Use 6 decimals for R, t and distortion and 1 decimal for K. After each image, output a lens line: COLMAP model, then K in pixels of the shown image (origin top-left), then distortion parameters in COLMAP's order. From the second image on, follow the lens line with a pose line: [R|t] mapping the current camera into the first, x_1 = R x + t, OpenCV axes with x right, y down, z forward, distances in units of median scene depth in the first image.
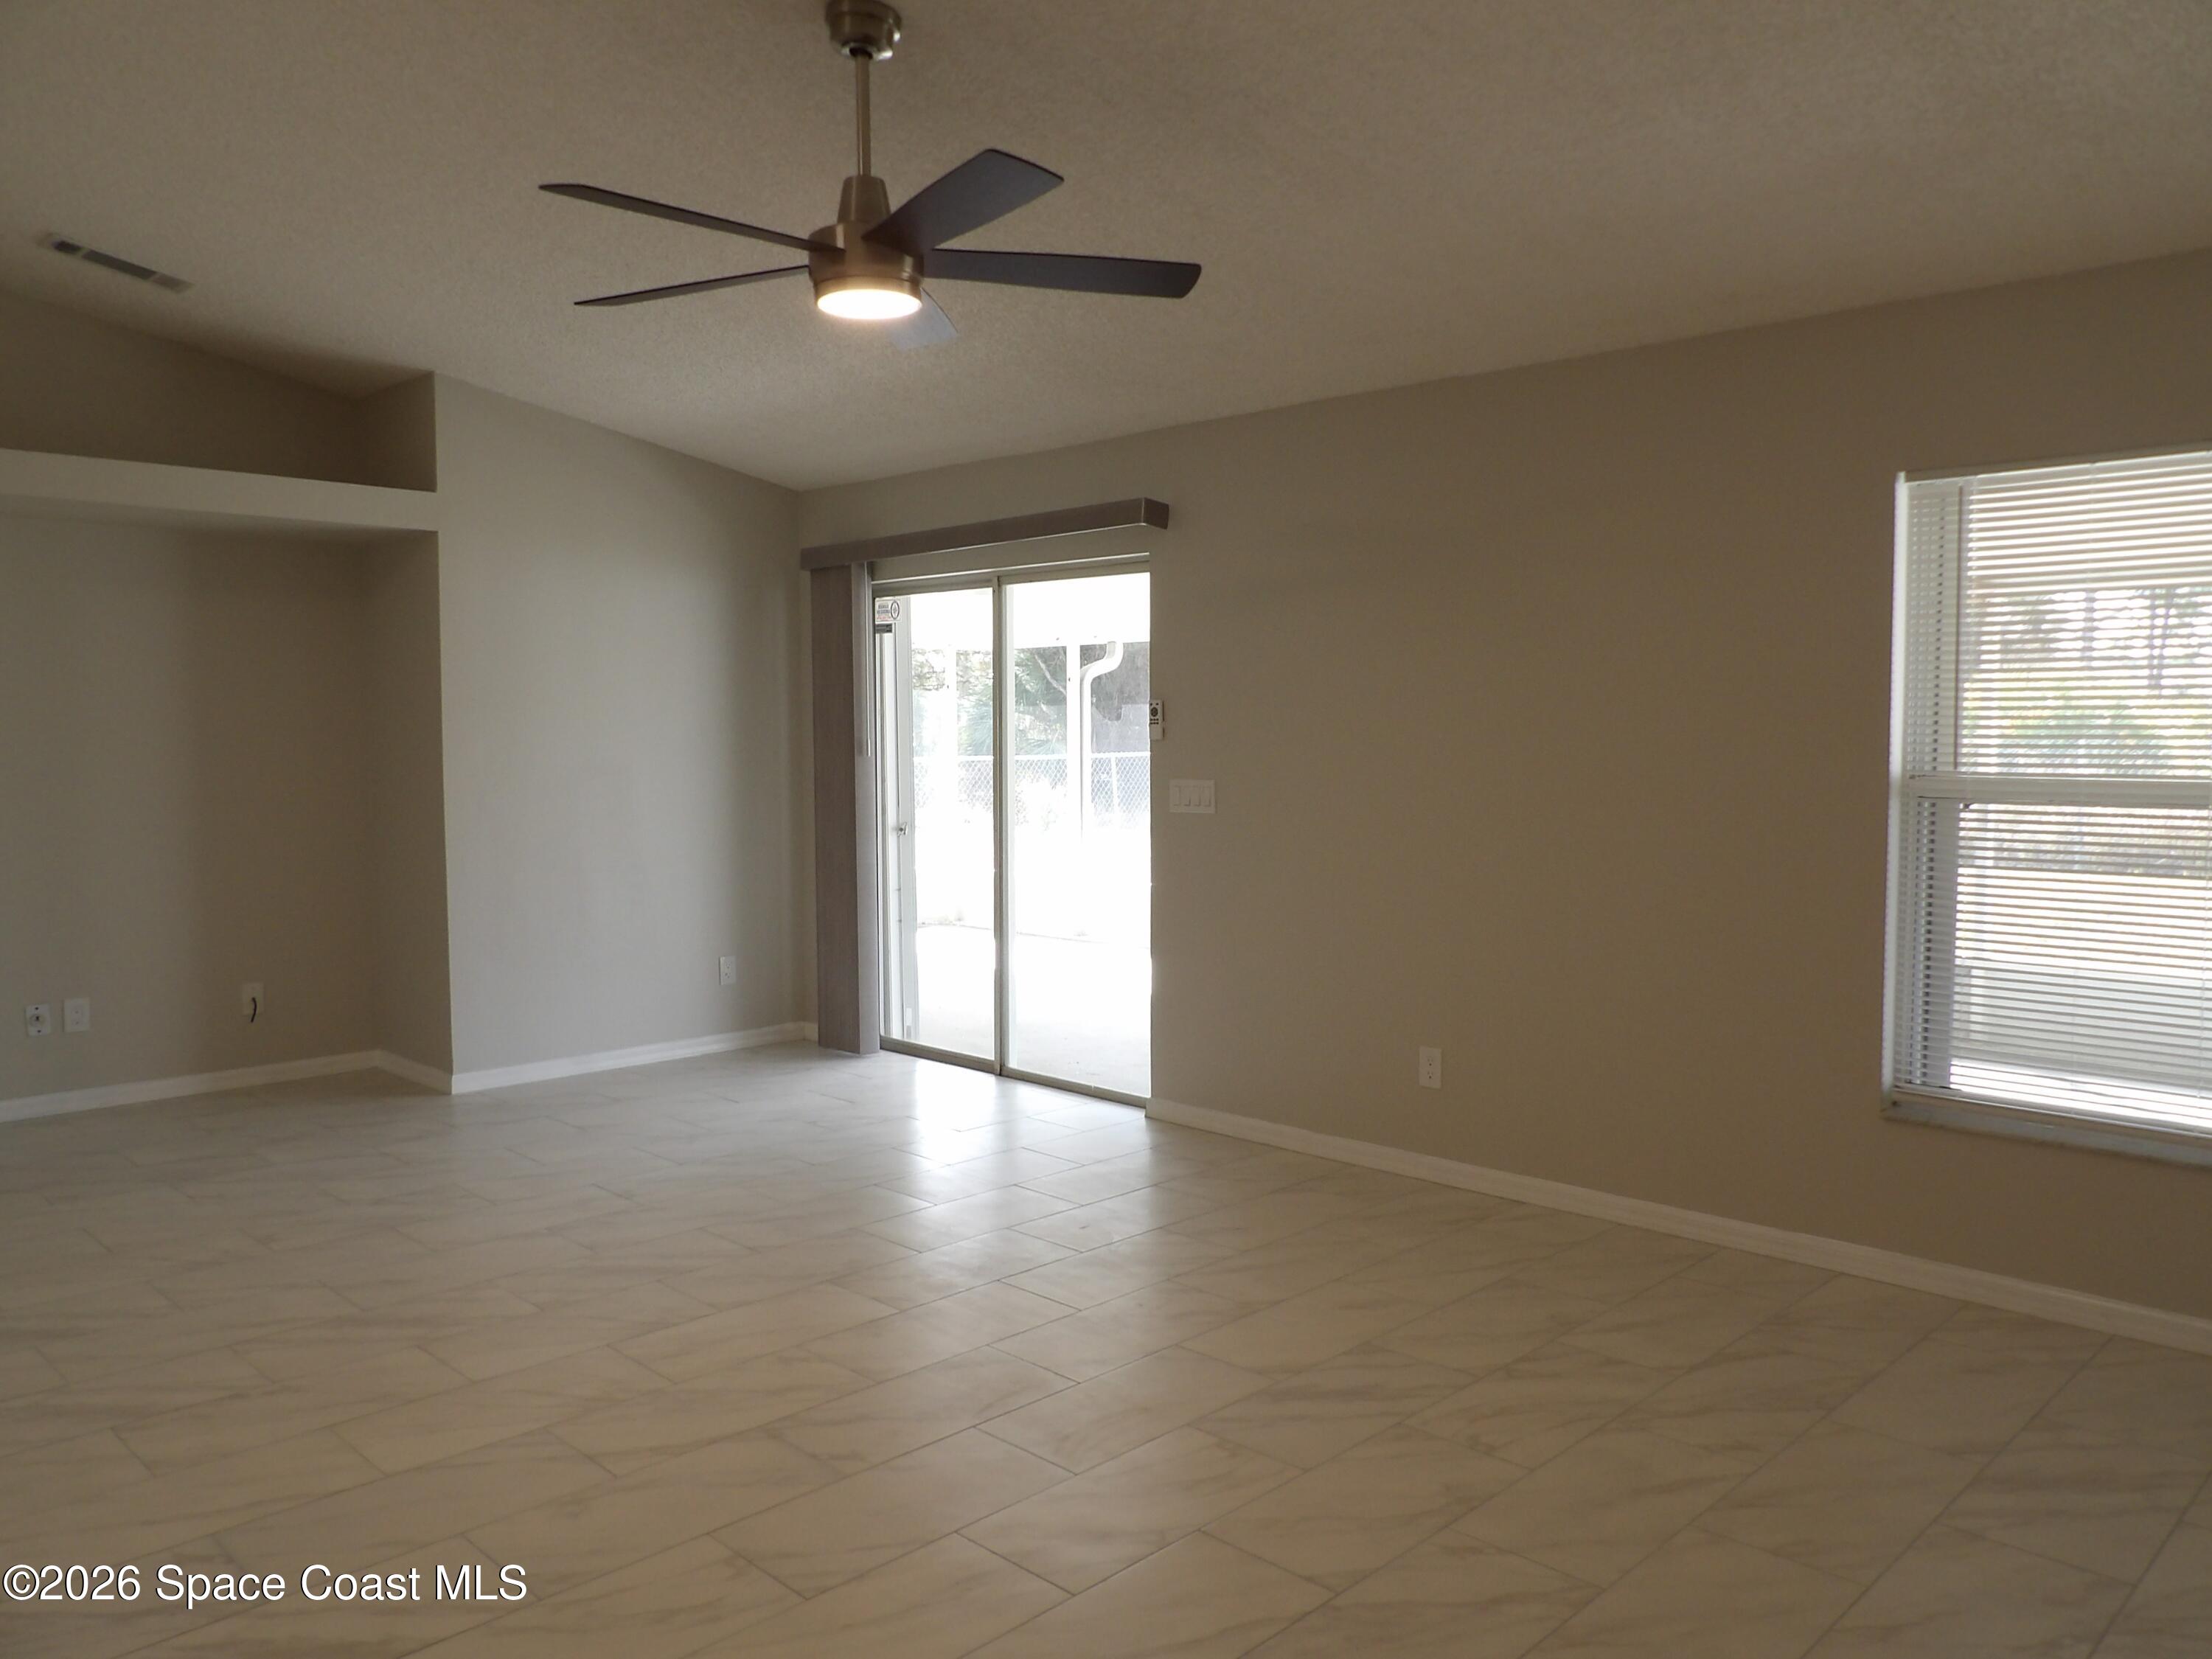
lens RADIAL K [[1668.3, 0, 1107.4], [0, 1668.3, 823.6], [0, 0, 1]] dist [-0.036926, 0.045261]
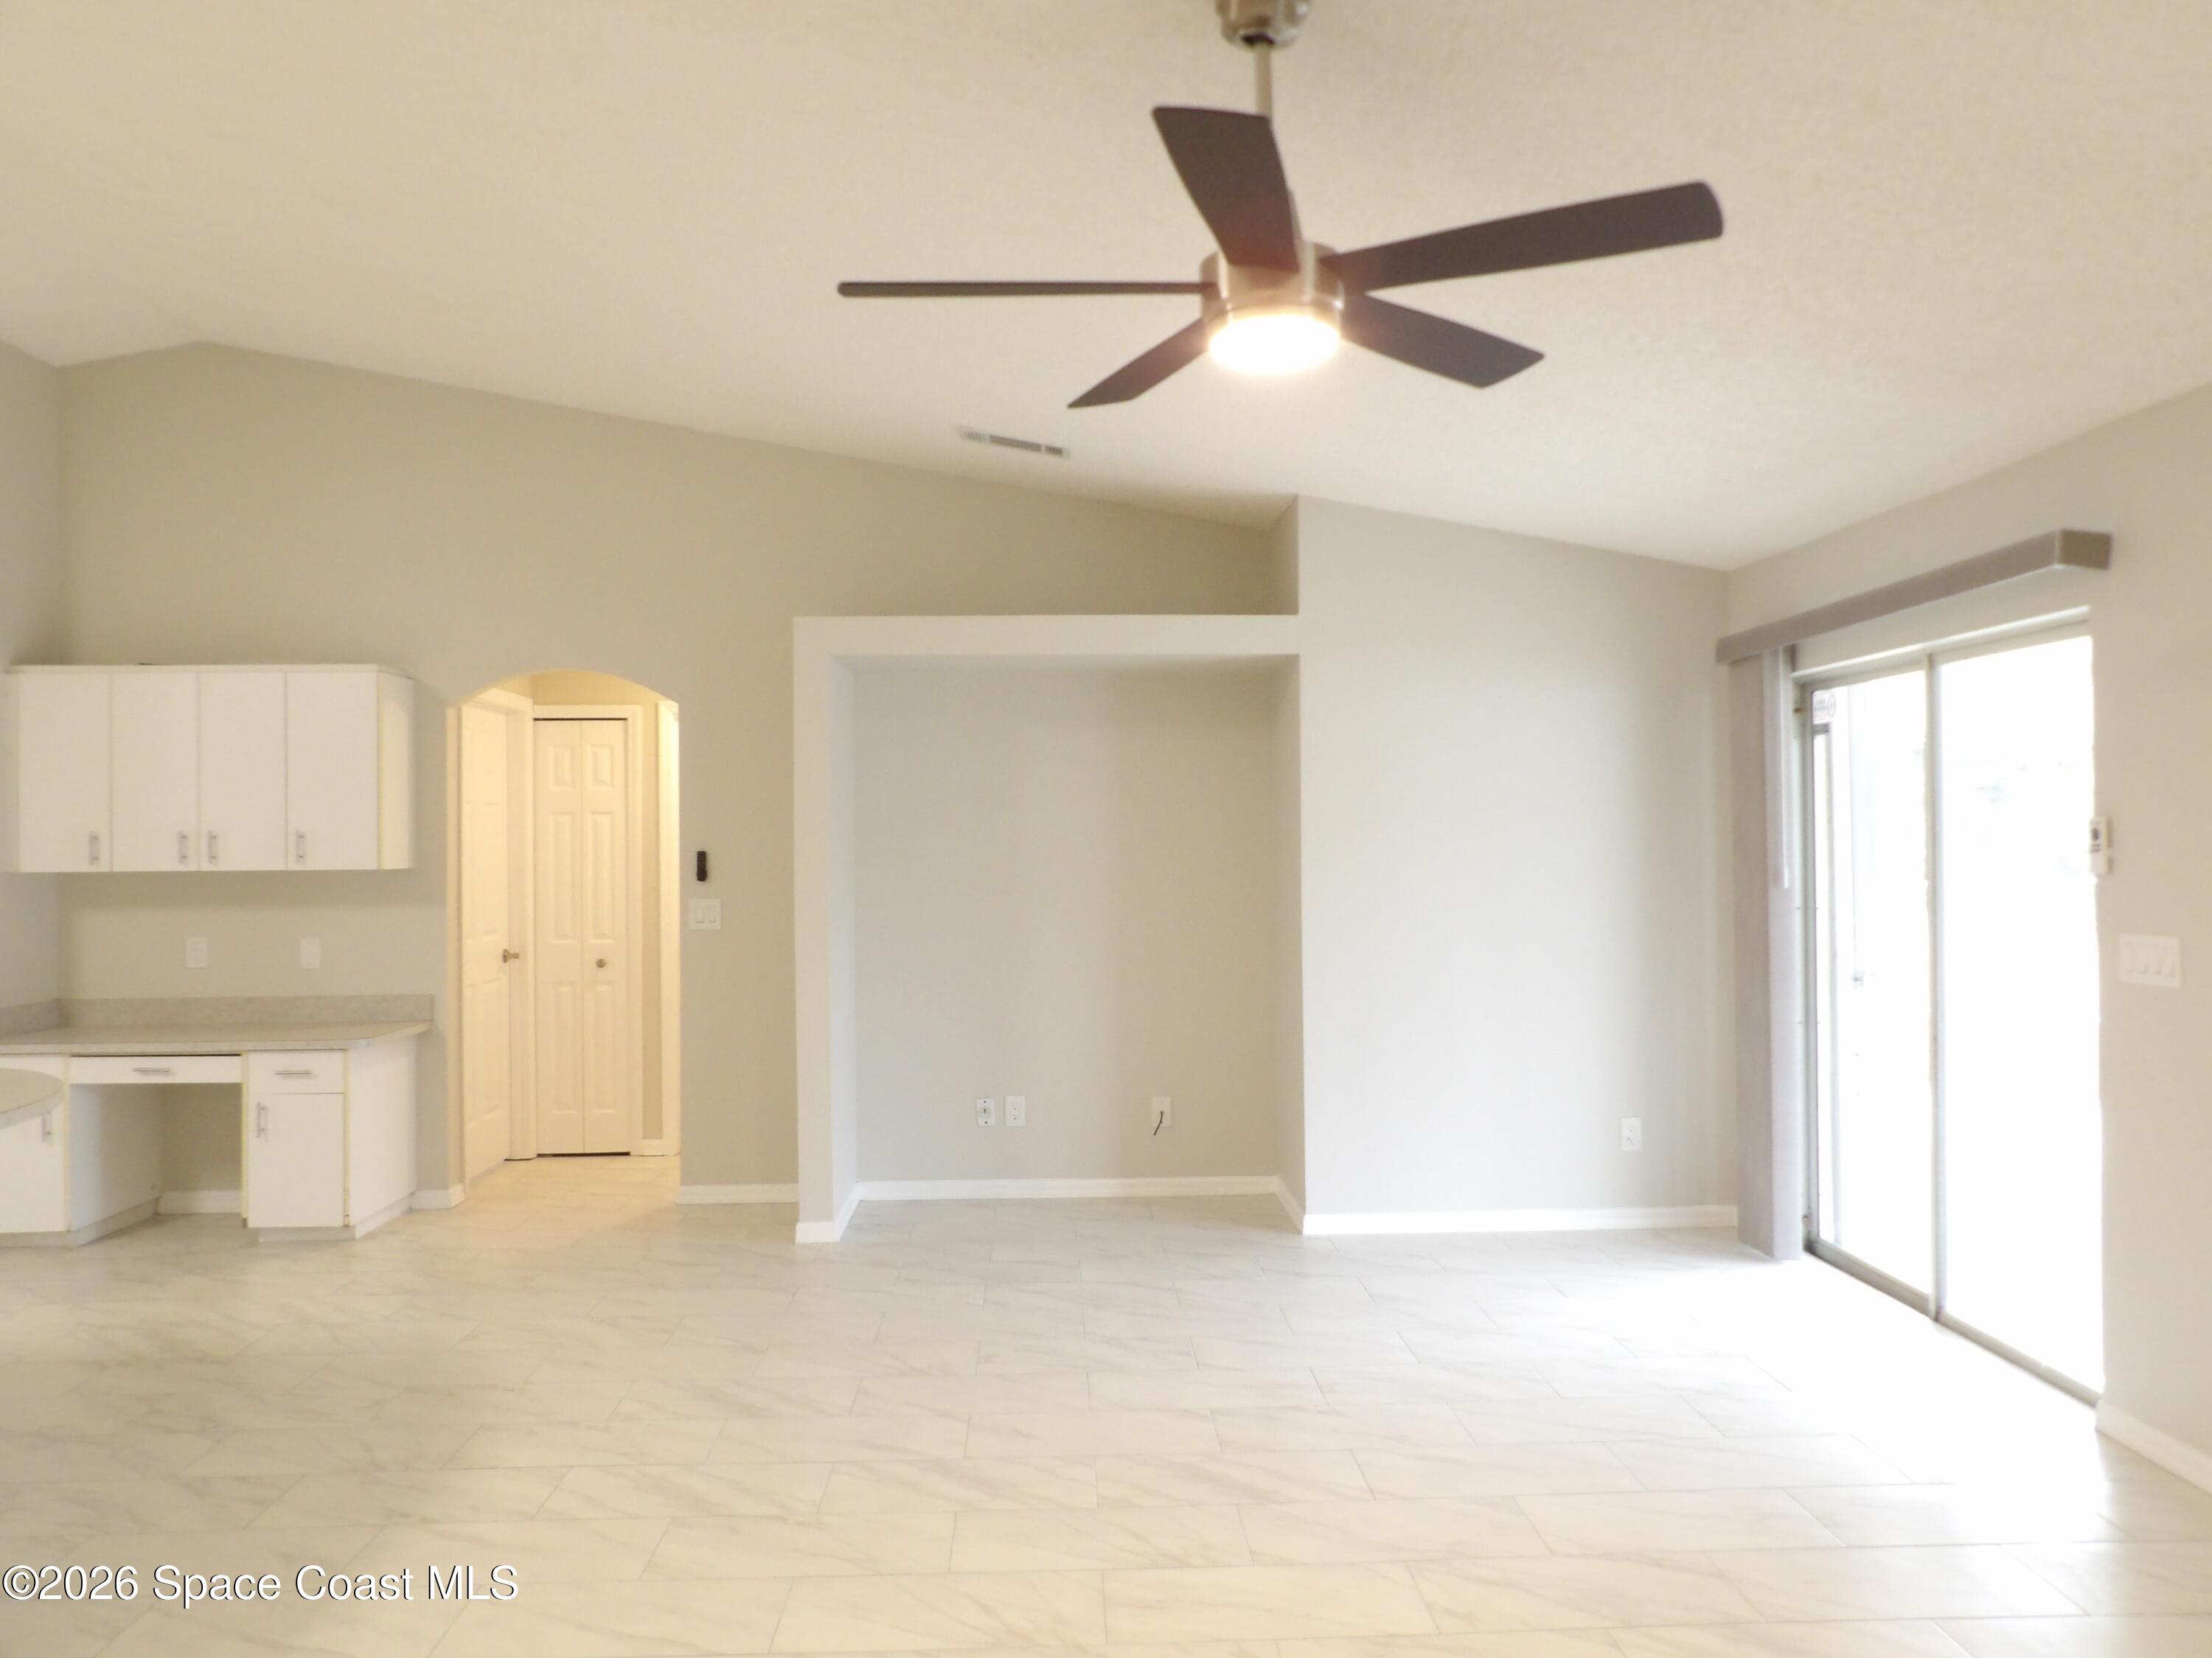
lens RADIAL K [[1668.2, 0, 1107.4], [0, 1668.2, 823.1], [0, 0, 1]] dist [-0.036926, 0.045261]
pose [[0.725846, -0.011694, -0.687758, 0.197687], [-0.032443, 0.998161, -0.051211, -0.022790], [0.687092, 0.059485, 0.724131, 0.218677]]
